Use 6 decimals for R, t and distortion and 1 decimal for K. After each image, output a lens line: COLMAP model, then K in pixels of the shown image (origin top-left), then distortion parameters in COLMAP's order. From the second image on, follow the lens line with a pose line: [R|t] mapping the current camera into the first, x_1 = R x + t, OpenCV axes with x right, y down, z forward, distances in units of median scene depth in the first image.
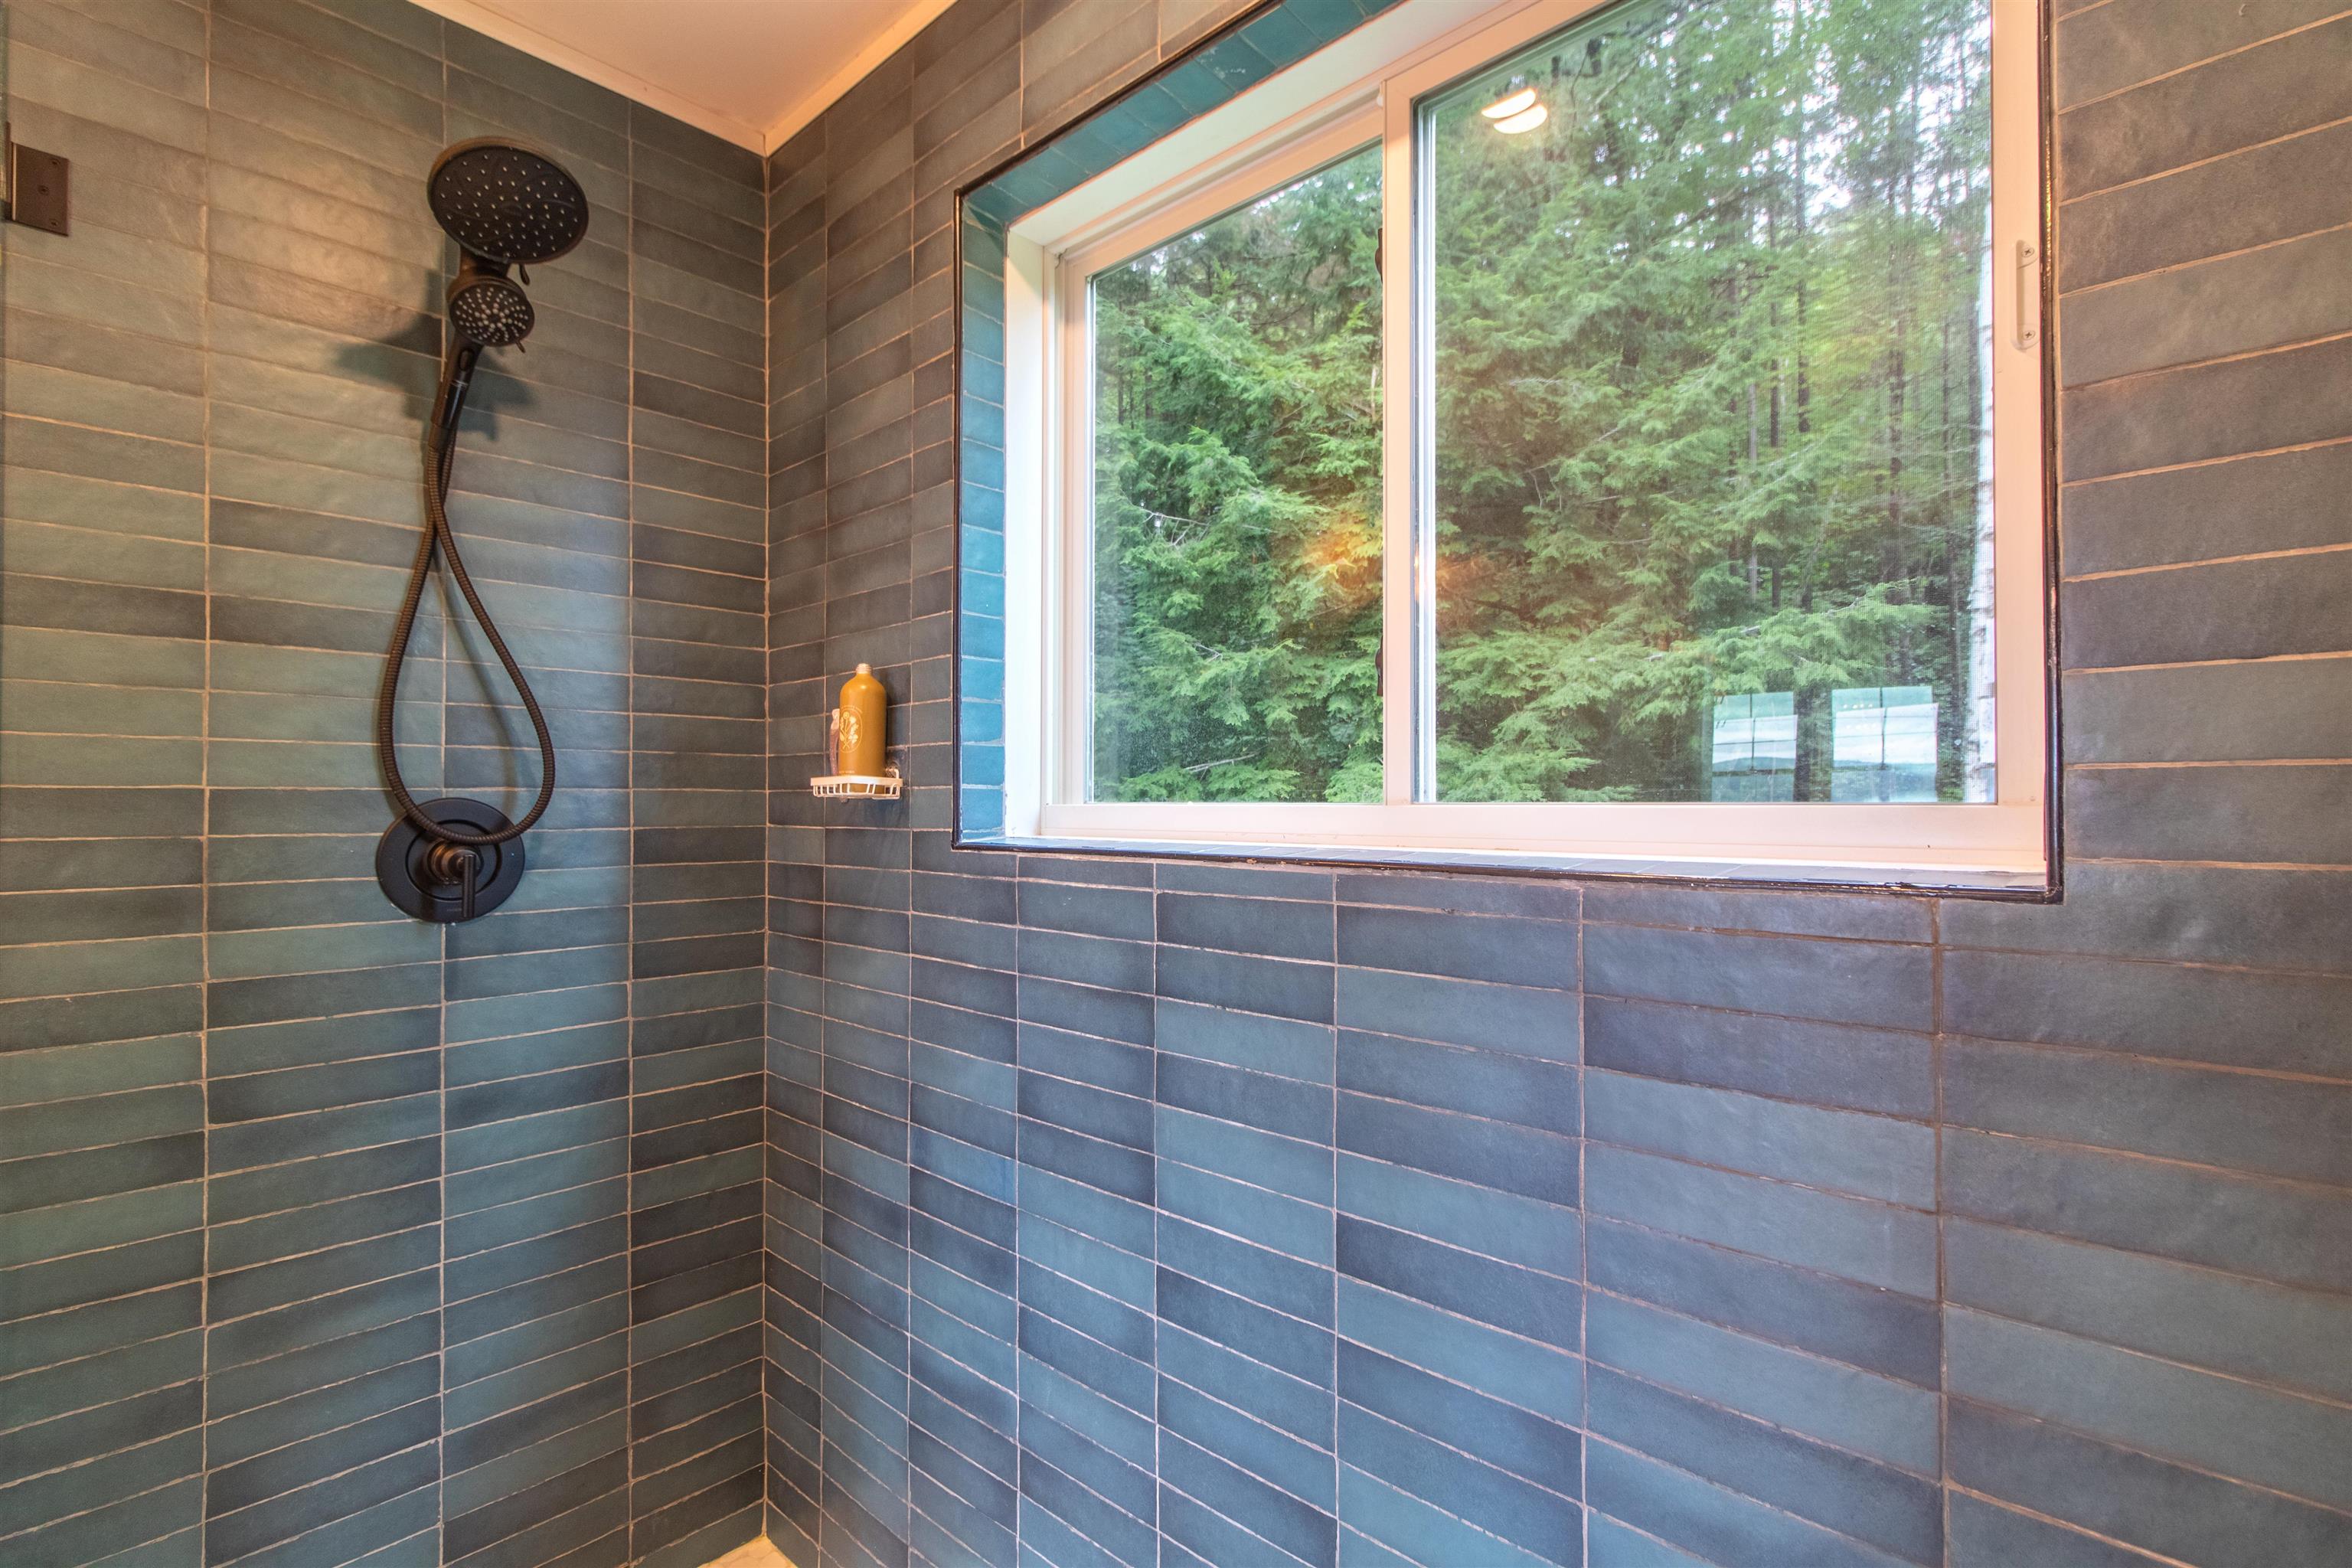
lens RADIAL K [[1120.3, 0, 1169.9], [0, 1120.3, 787.4], [0, 0, 1]] dist [0.005359, -0.004467]
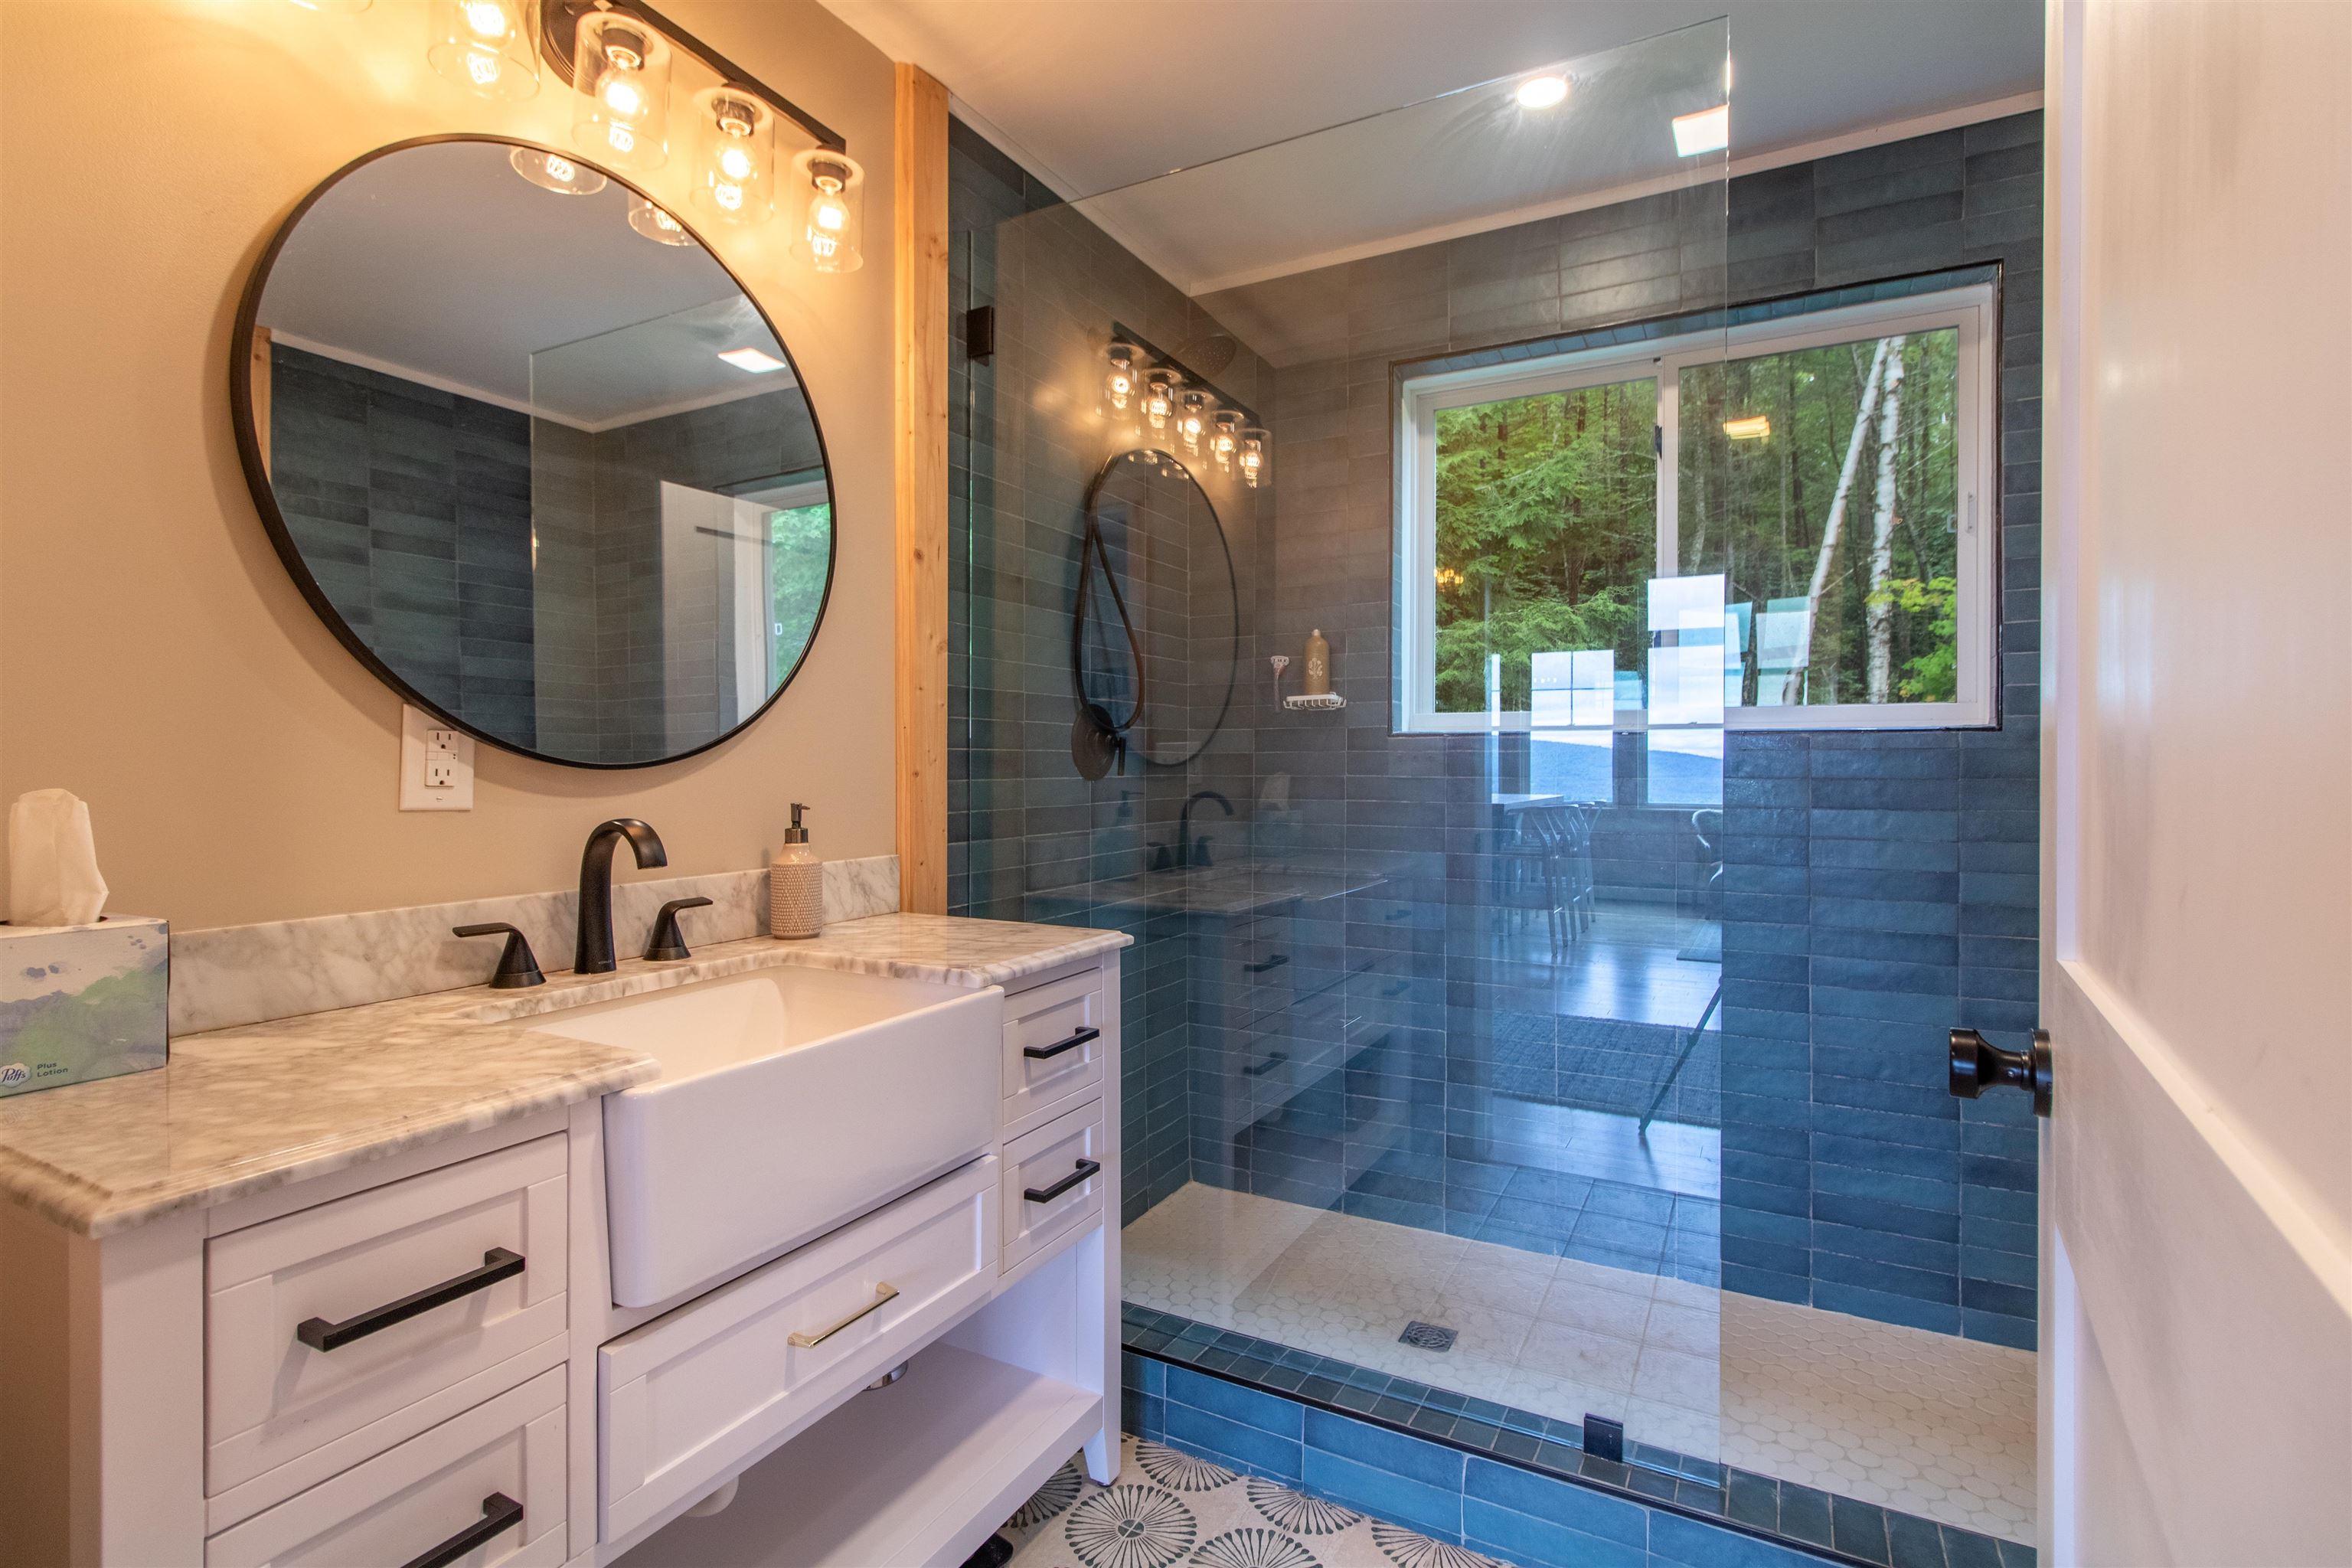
lens RADIAL K [[1120.3, 0, 1157.8], [0, 1120.3, 764.6], [0, 0, 1]] dist [0.005359, -0.004467]
pose [[0.967467, 0.003511, 0.252975, -0.944697], [-0.006978, 0.999894, 0.012810, 0.074782], [-0.252903, -0.014159, 0.967388, -0.586359]]
